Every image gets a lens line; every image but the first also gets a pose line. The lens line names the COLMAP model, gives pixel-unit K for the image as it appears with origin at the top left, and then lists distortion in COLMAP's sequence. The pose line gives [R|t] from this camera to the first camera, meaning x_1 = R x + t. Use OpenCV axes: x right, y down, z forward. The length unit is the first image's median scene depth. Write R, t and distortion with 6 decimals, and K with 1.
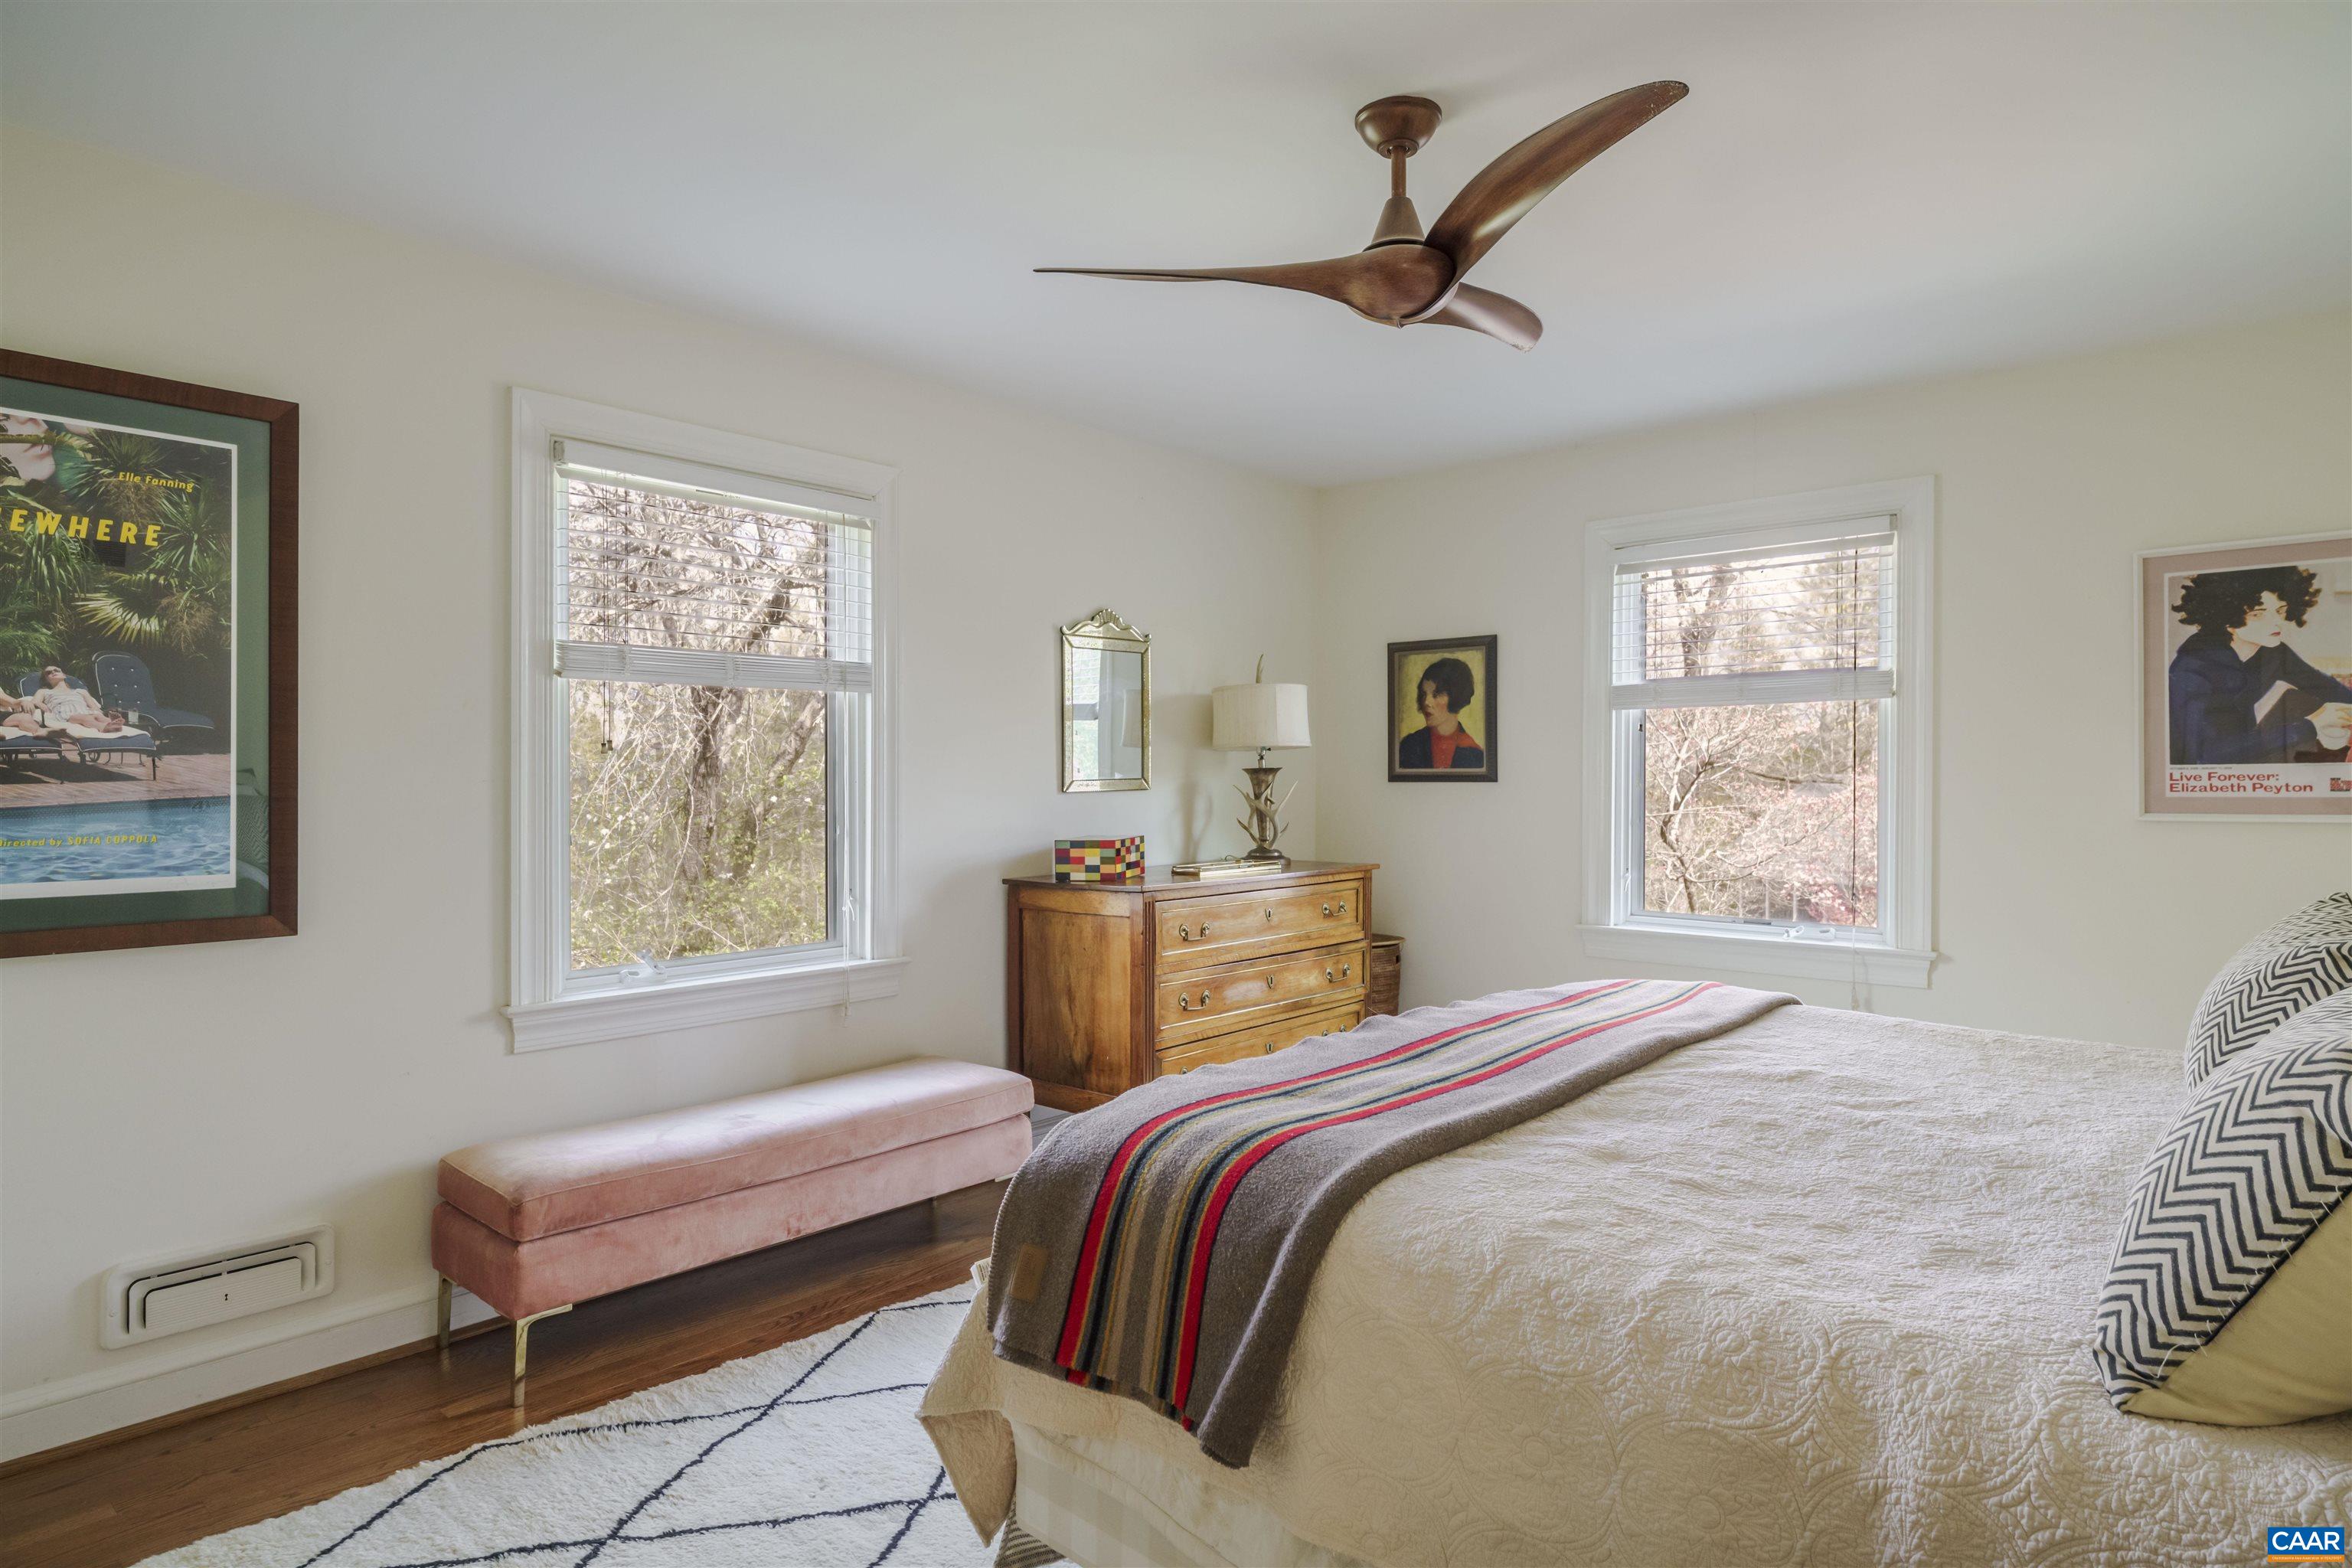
lens RADIAL K [[1290.8, 0, 1171.9], [0, 1290.8, 780.1], [0, 0, 1]] dist [-0.027852, 0.001740]
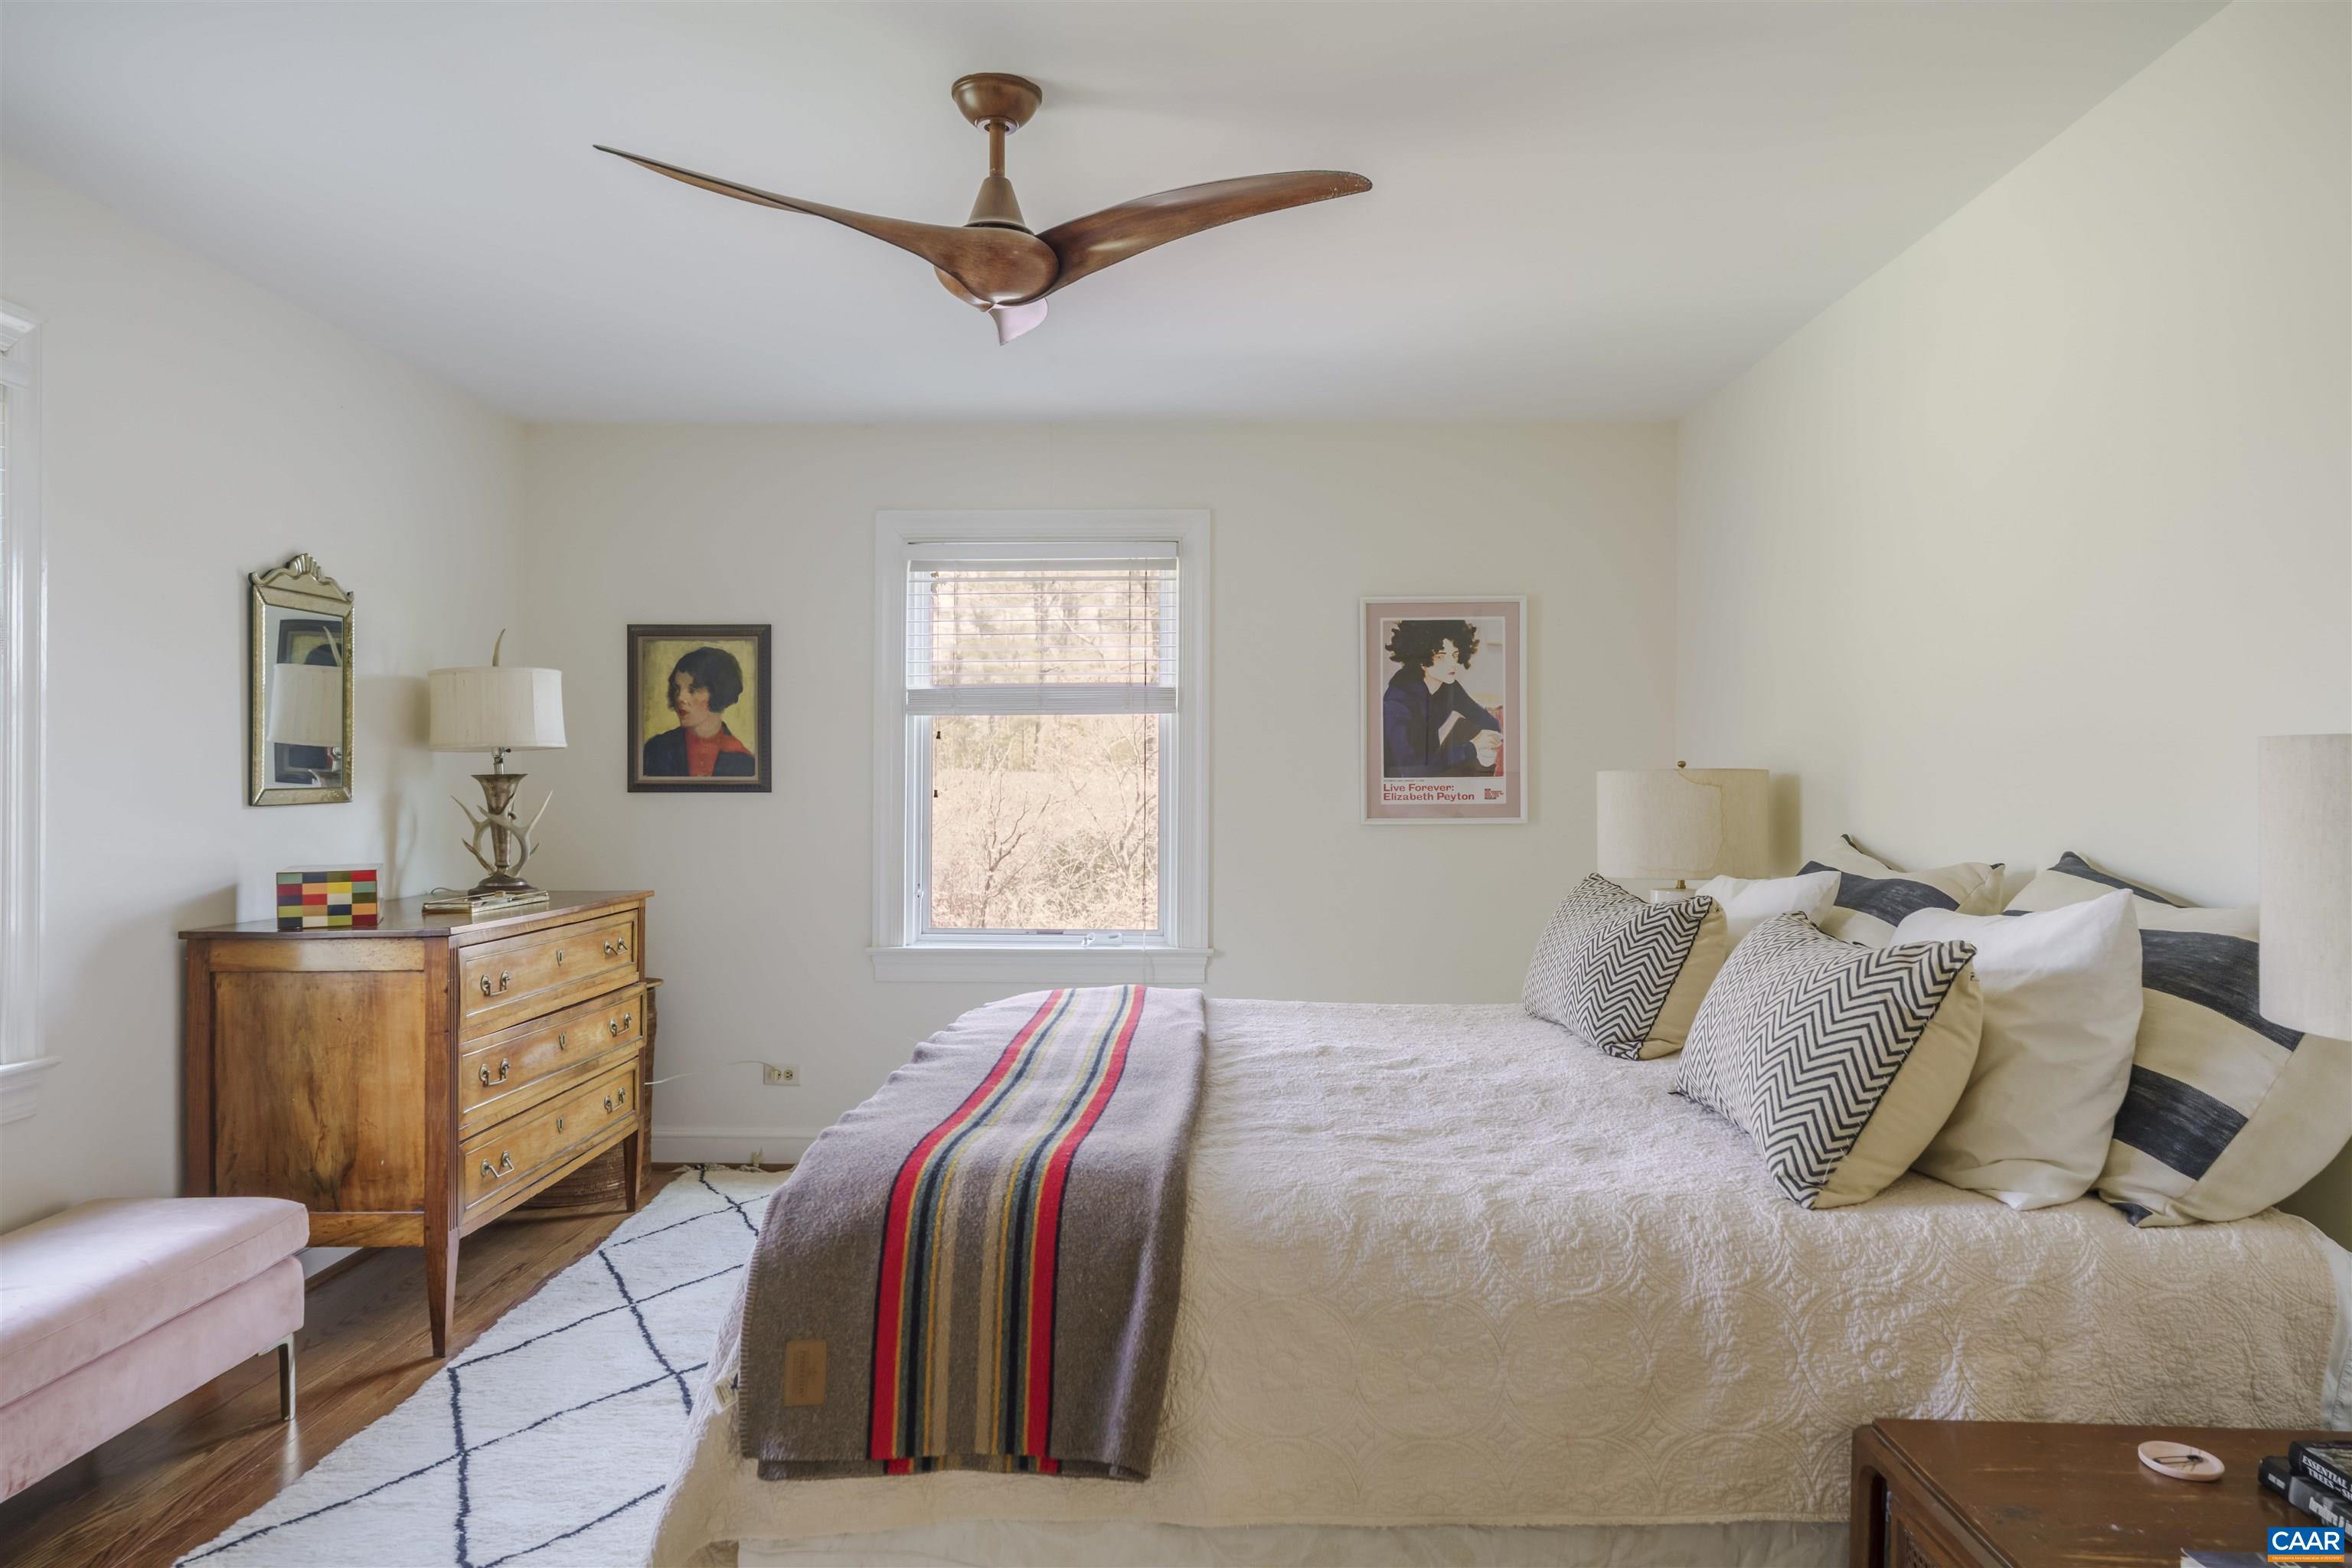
lens RADIAL K [[1529.1, 0, 1181.8], [0, 1529.1, 779.5], [0, 0, 1]] dist [-0.028591, -0.011205]
pose [[0.751027, 0.005675, 0.660248, -0.358427], [-0.000527, 0.999968, -0.007995, 0.001632], [-0.660272, 0.005657, 0.751005, 0.049608]]
